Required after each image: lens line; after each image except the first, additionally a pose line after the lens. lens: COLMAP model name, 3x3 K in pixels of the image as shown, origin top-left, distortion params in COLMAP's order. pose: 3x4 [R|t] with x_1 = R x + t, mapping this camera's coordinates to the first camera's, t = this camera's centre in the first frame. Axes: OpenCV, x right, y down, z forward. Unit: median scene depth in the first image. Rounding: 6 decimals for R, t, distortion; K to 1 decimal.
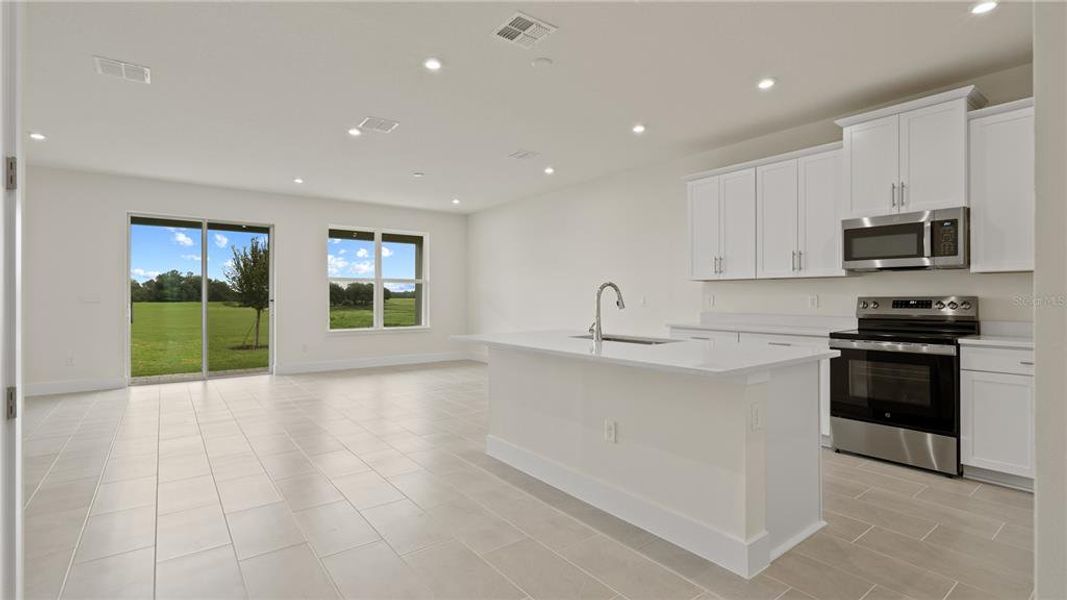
lens RADIAL K [[483.6, 0, 528.4], [0, 483.6, 296.2], [0, 0, 1]] dist [-0.002062, -0.000886]
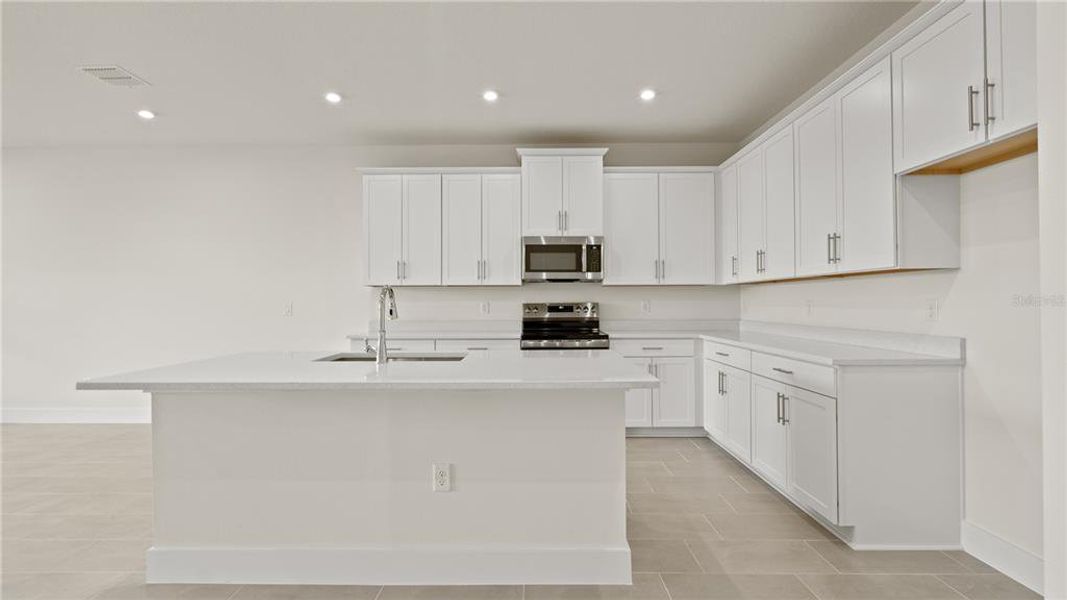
lens RADIAL K [[483.6, 0, 528.4], [0, 483.6, 296.2], [0, 0, 1]] dist [-0.002062, -0.000886]
pose [[0.612725, 0.009750, 0.790236, -0.252266], [0.002627, 0.999893, -0.014374, 0.000999], [-0.790292, 0.010883, 0.612634, 0.294290]]
